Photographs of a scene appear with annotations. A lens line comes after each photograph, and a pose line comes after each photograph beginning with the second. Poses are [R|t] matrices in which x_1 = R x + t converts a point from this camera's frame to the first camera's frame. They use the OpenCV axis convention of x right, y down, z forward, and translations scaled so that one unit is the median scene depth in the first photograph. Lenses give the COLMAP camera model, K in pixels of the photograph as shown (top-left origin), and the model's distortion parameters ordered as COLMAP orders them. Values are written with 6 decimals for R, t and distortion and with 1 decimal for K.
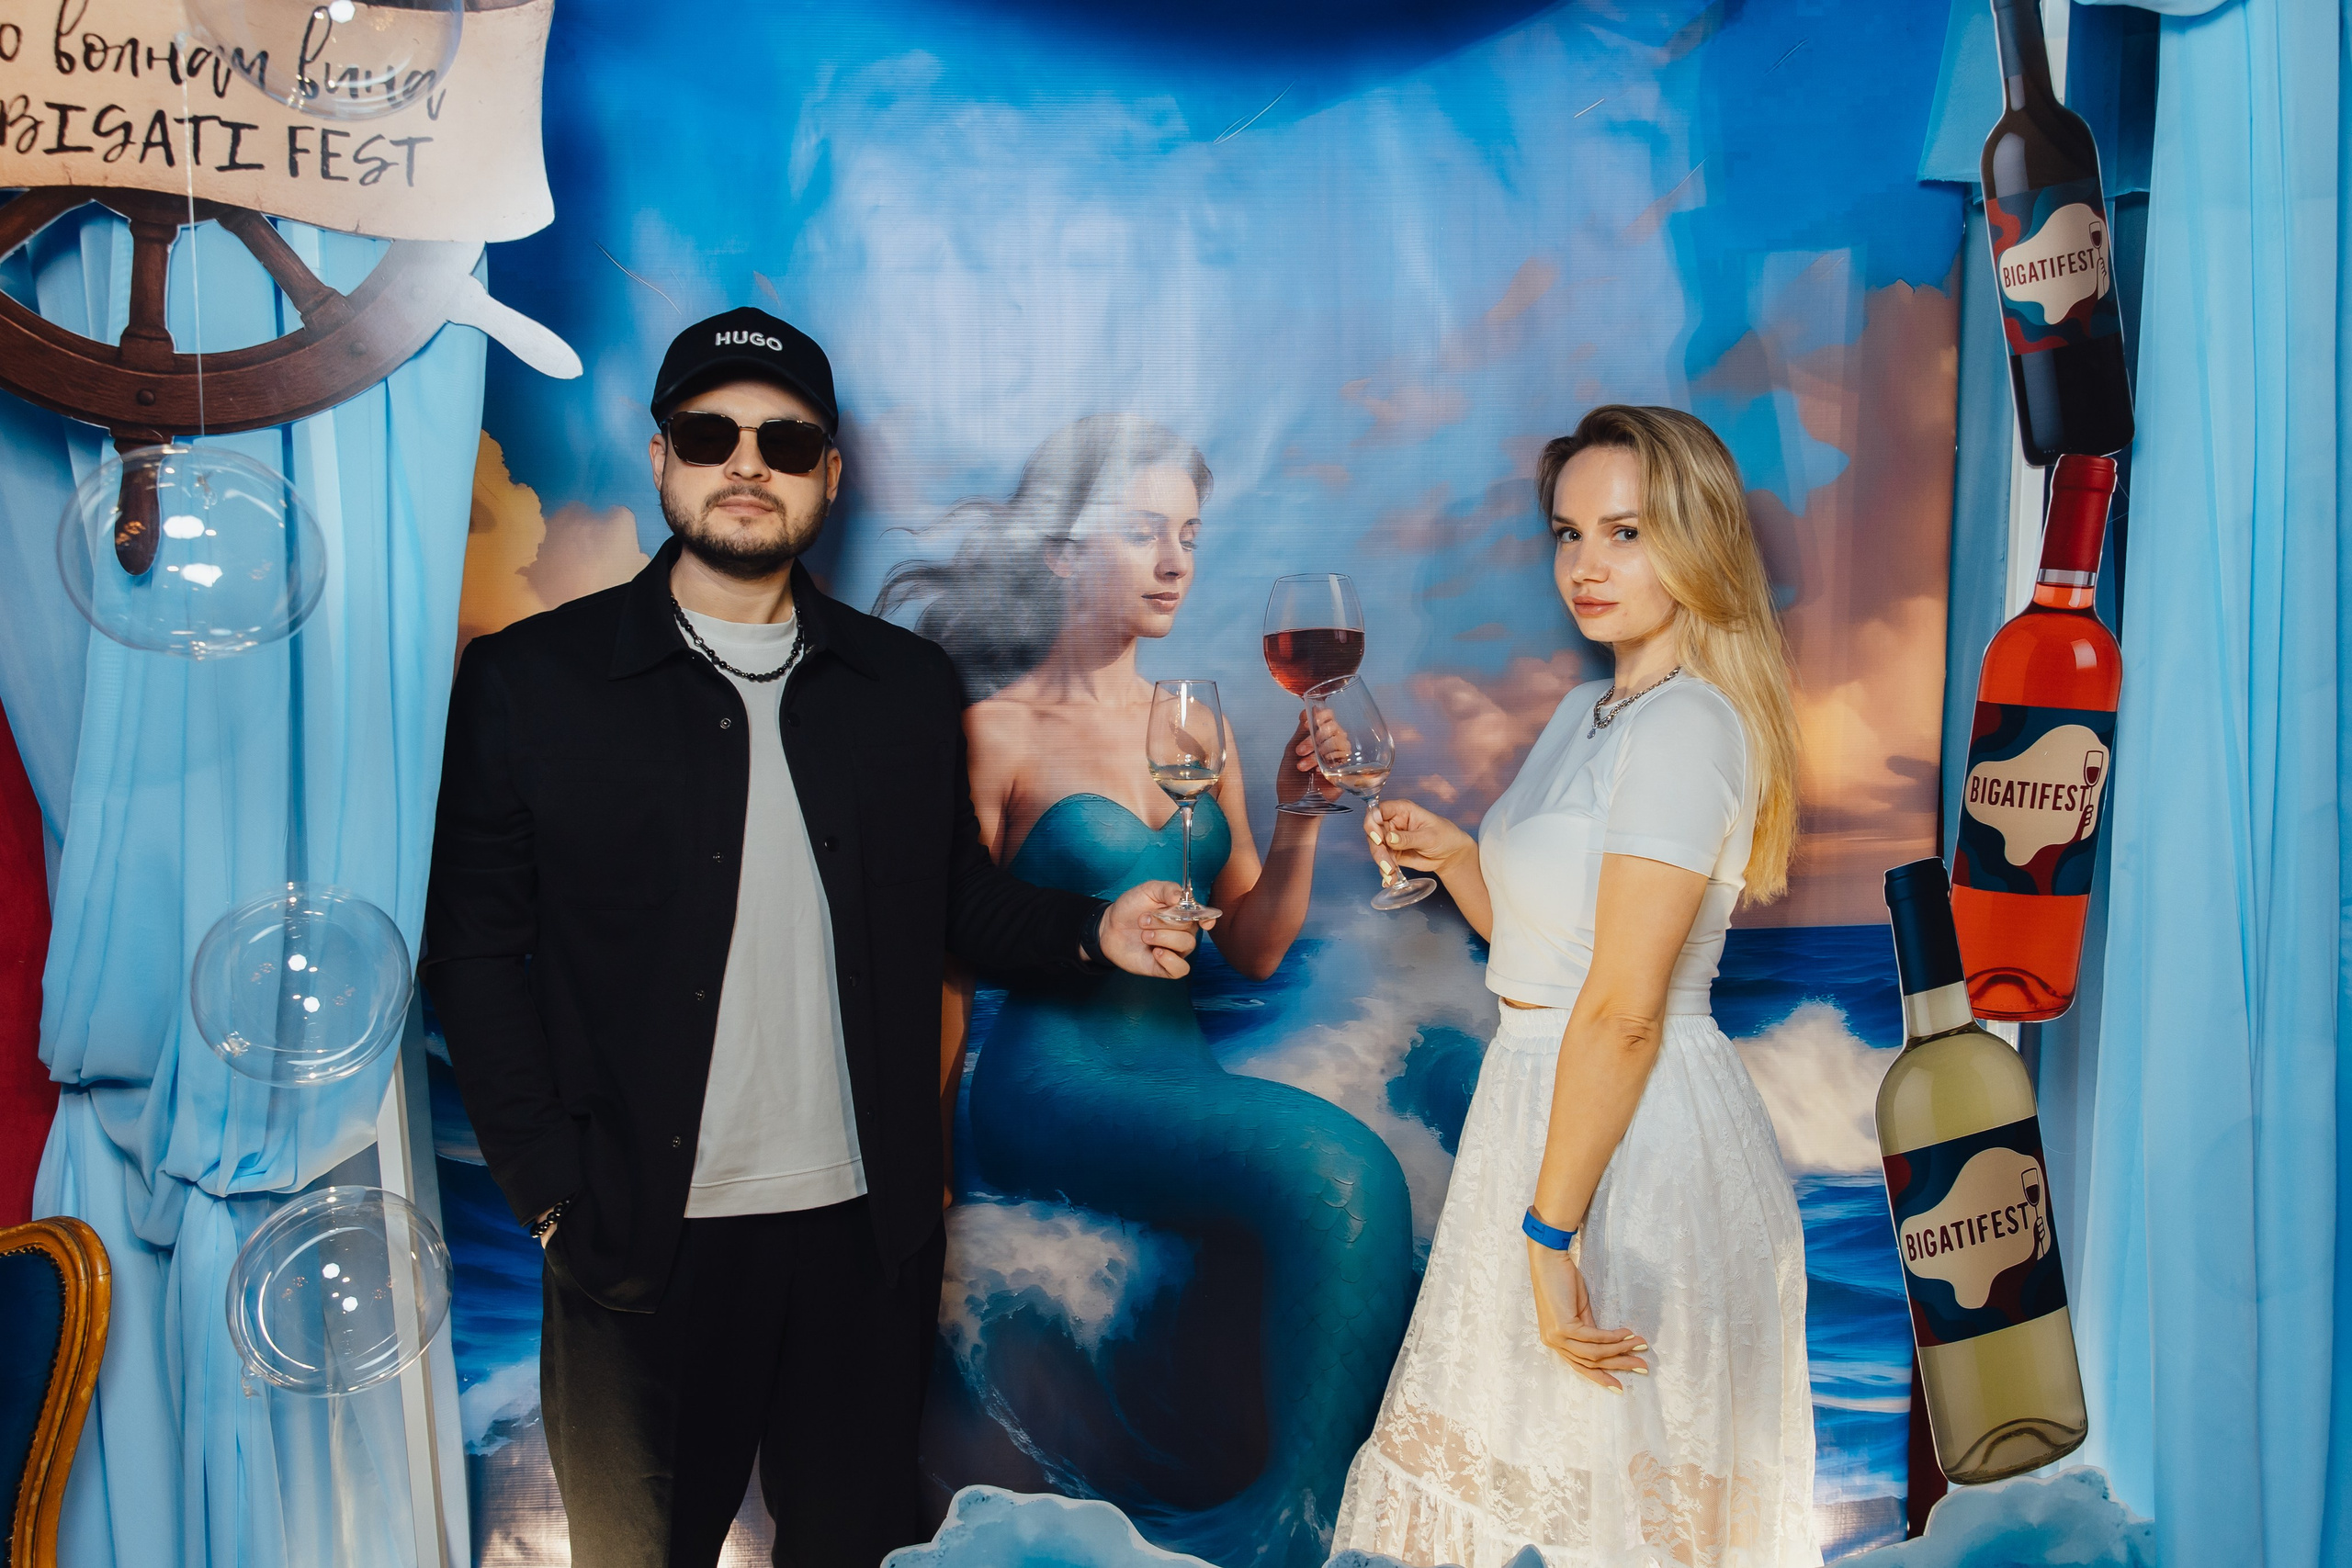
lens RADIAL K [[1813.8, 0, 1176.0], [0, 1813.8, 784.0], [0, 0, 1]] dist [-0.001350, 0.009335]
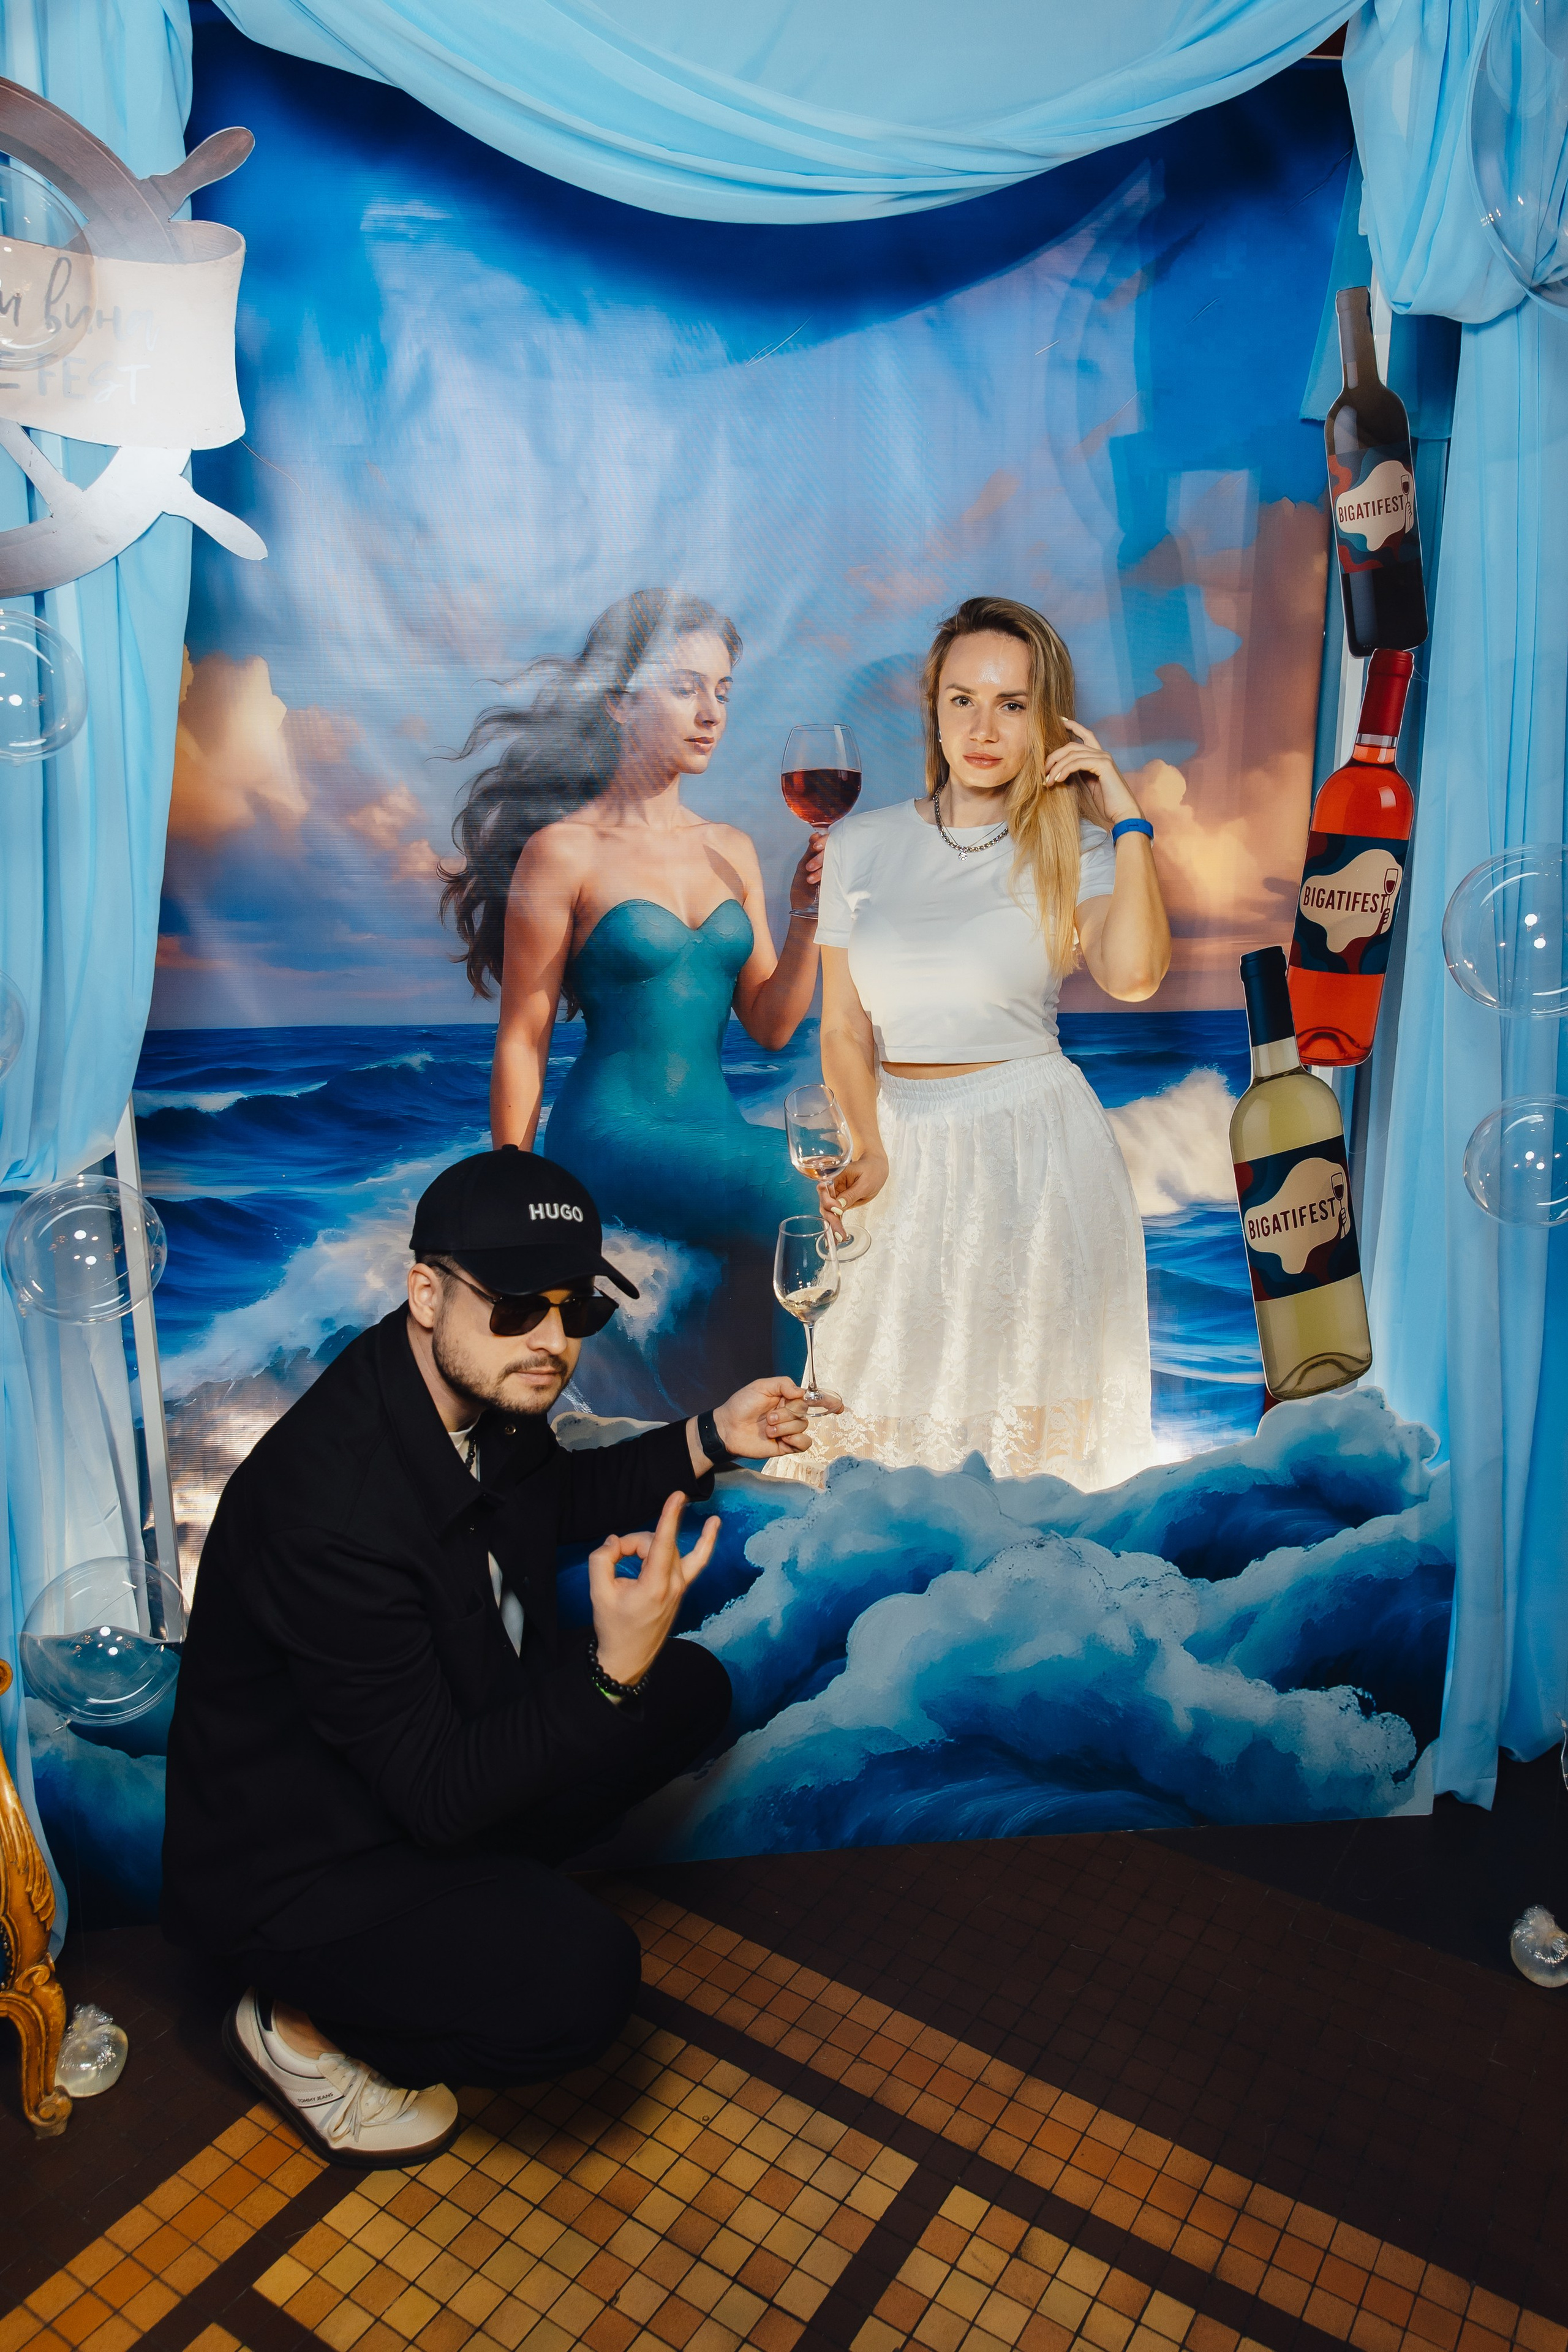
lens RADIAL K [[1813.9, 0, 809.9], [0, 1813.9, 1129.3], [0, 0, 1]] dist [-0.001350, 0.009335]
pose [[0.995978, 0.000326, 0.089595, -0.055308], [-0.010178, 0.993933, 0.109517, 0.030984], [-0.089016, -0.109988, 0.989939, -0.333687]]
